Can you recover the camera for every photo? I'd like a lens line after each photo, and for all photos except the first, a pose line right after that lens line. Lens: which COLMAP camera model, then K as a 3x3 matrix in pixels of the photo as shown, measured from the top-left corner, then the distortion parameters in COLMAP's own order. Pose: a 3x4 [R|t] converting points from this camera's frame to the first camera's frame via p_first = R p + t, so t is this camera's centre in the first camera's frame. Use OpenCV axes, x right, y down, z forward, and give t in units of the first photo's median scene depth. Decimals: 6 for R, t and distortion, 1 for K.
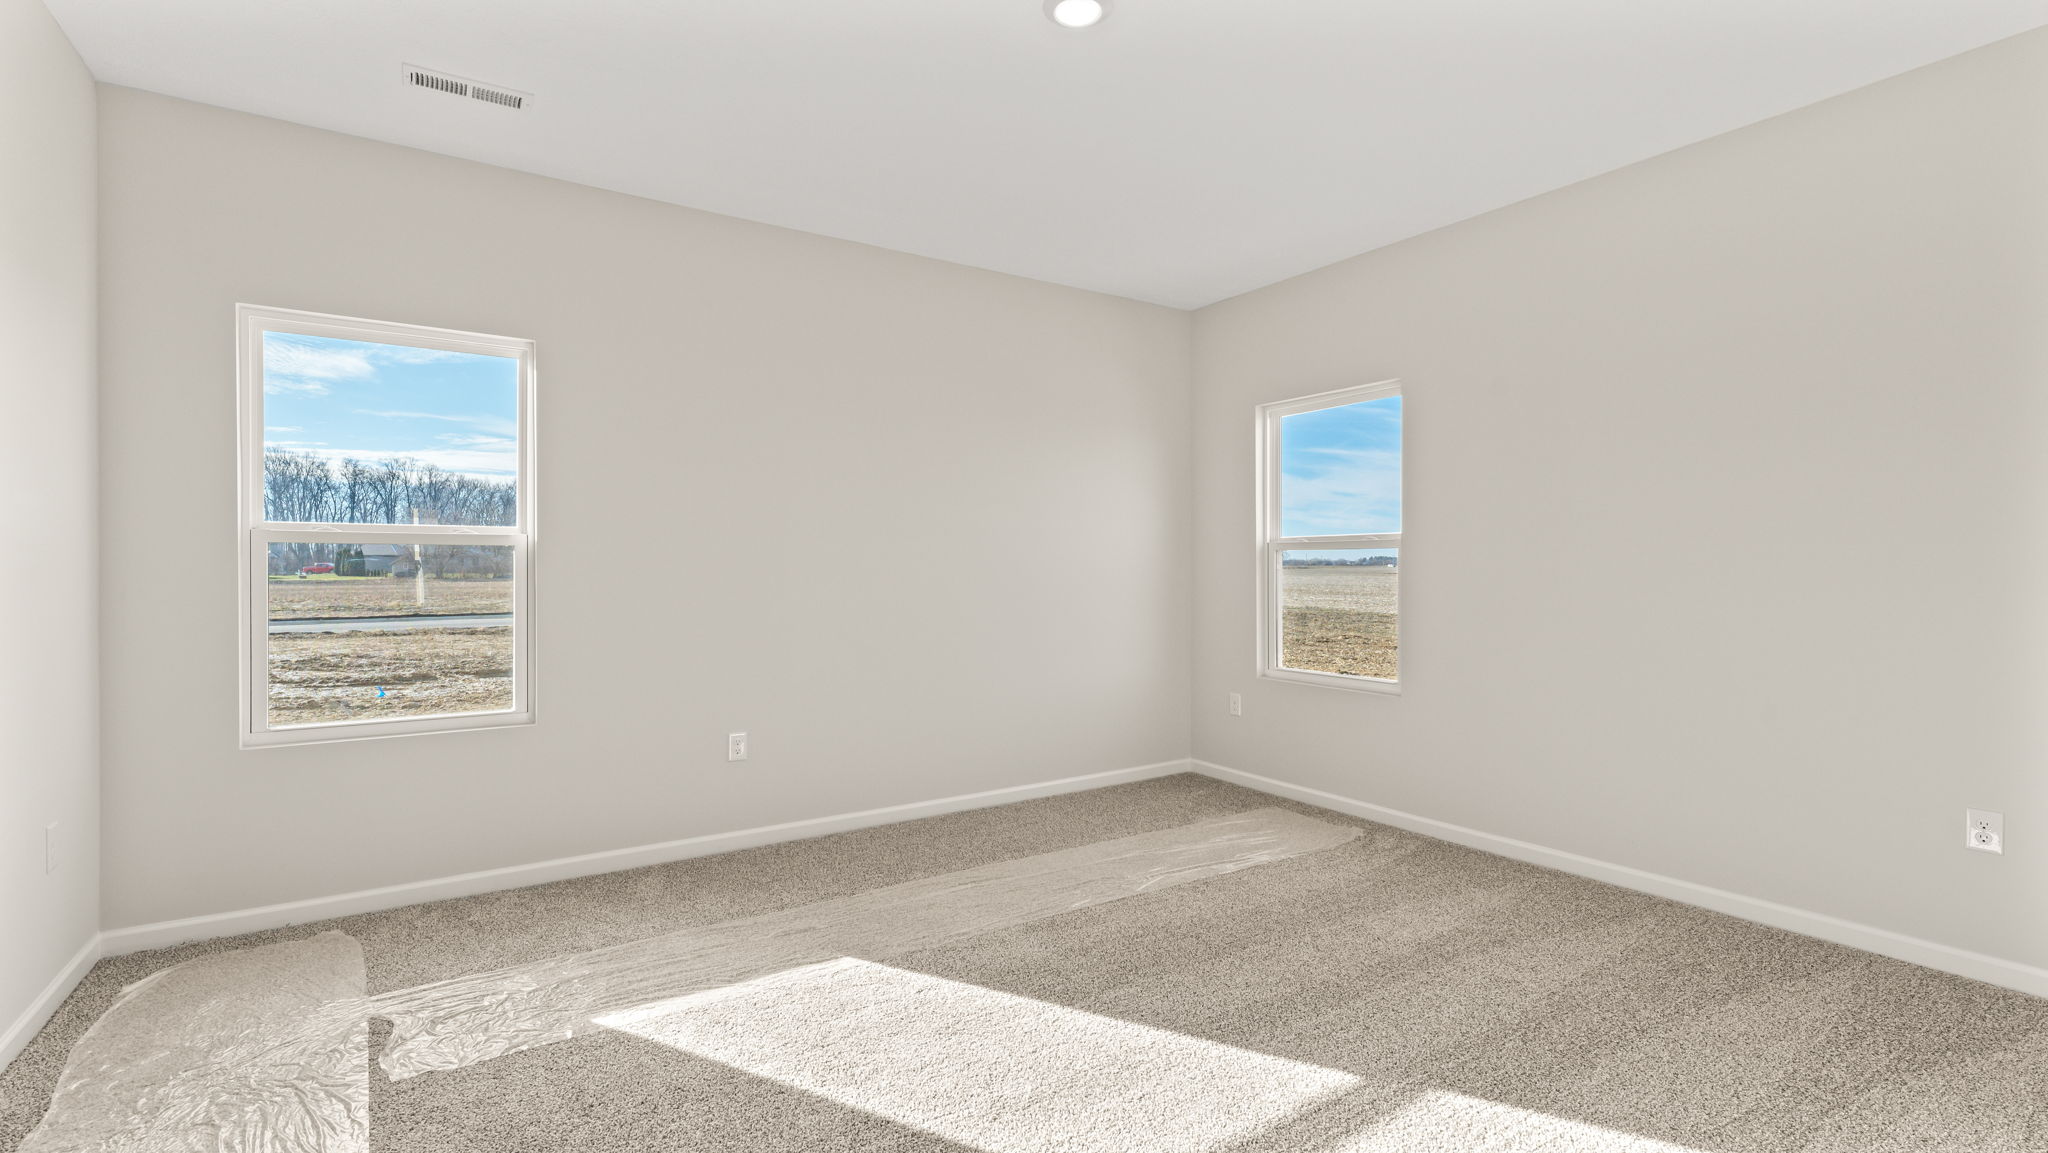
lens RADIAL K [[917.9, 0, 1019.8], [0, 917.9, 574.6], [0, 0, 1]] dist [-0.003713, -0.000457]
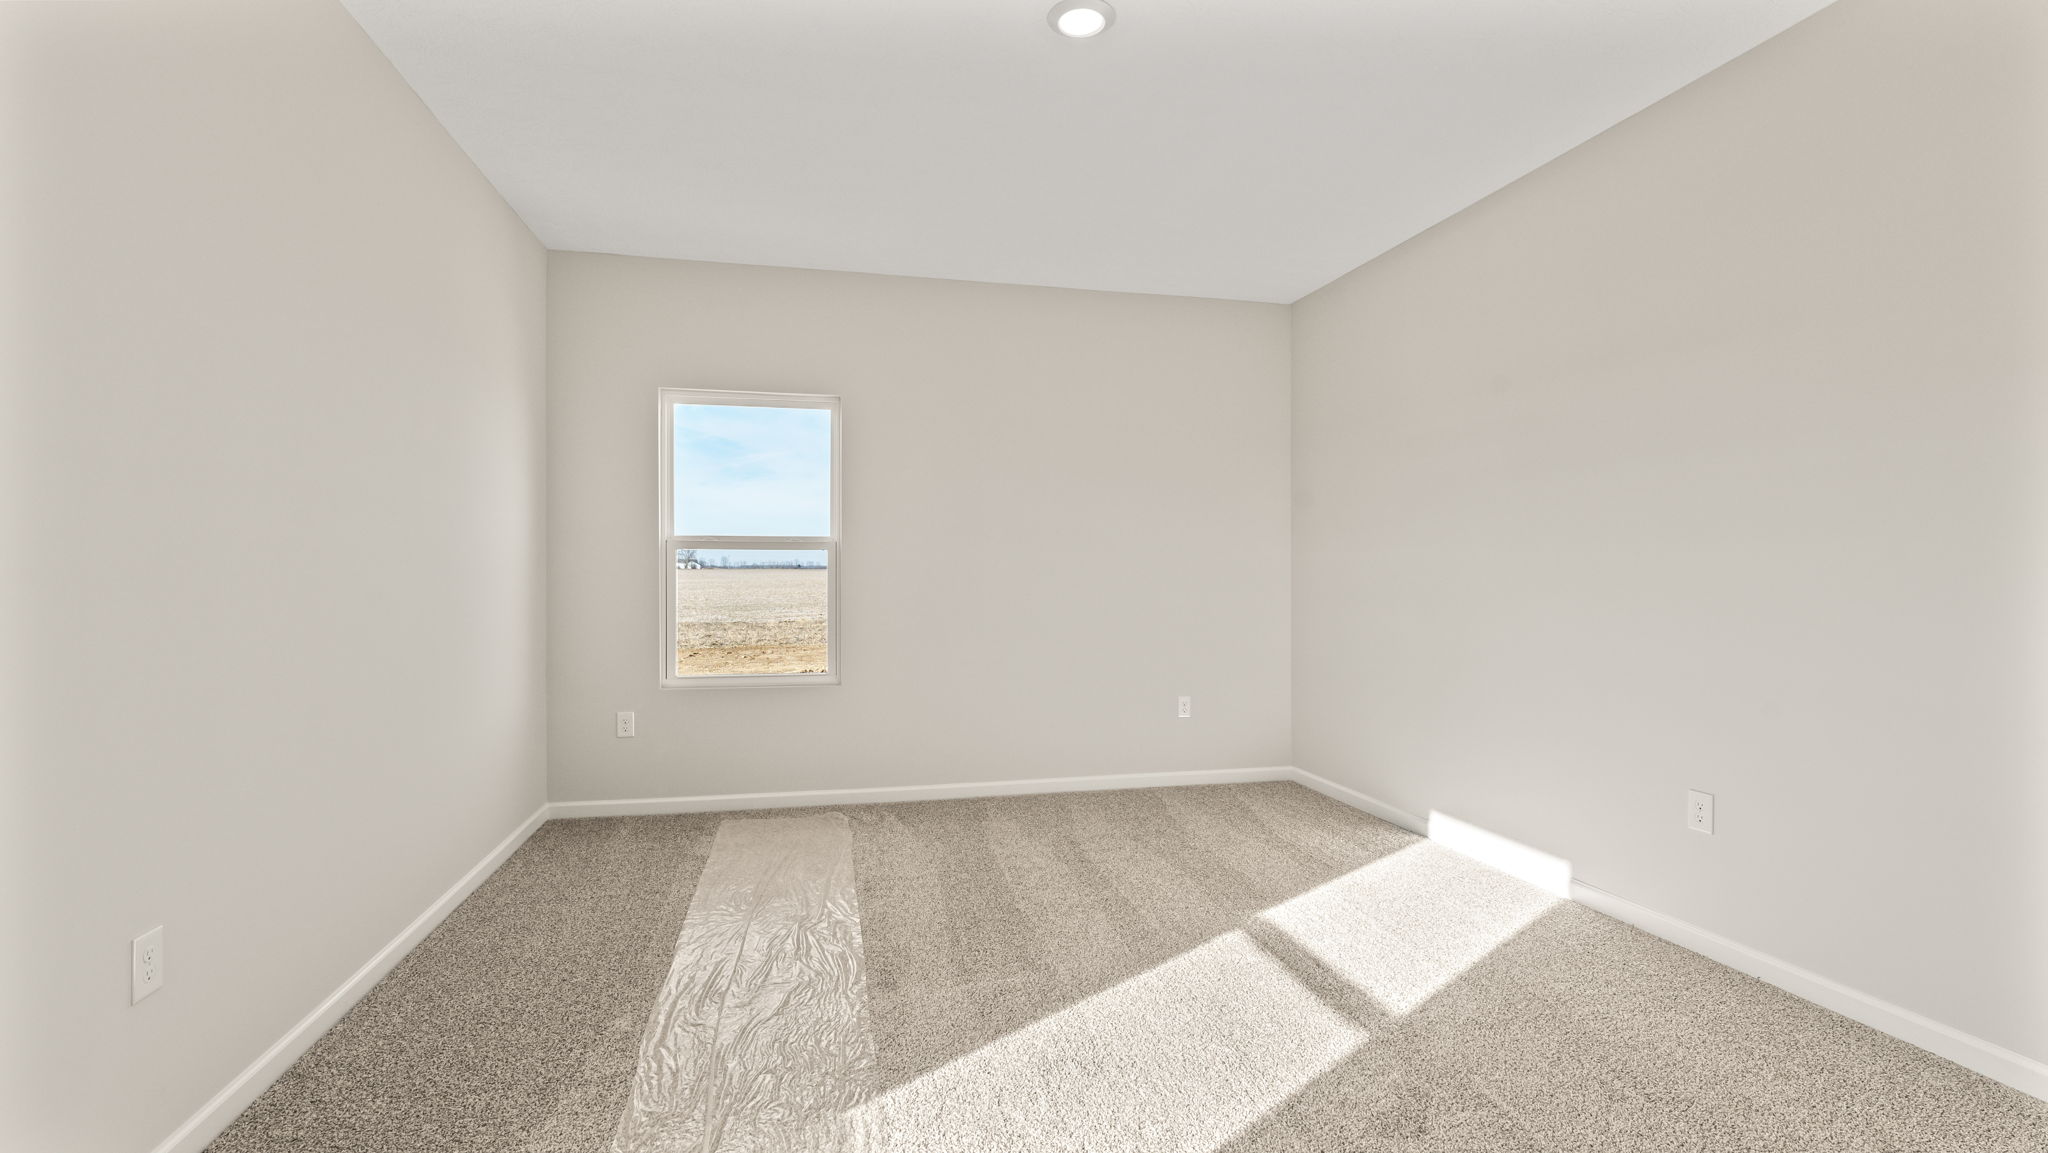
lens RADIAL K [[917.9, 0, 1021.6], [0, 917.9, 572.7], [0, 0, 1]] dist [-0.003713, -0.000457]
pose [[0.338490, -0.000875, 0.940970, -0.737814], [0.005419, 0.999985, -0.001020, 0.002593], [-0.940954, 0.005444, 0.338489, 0.577961]]
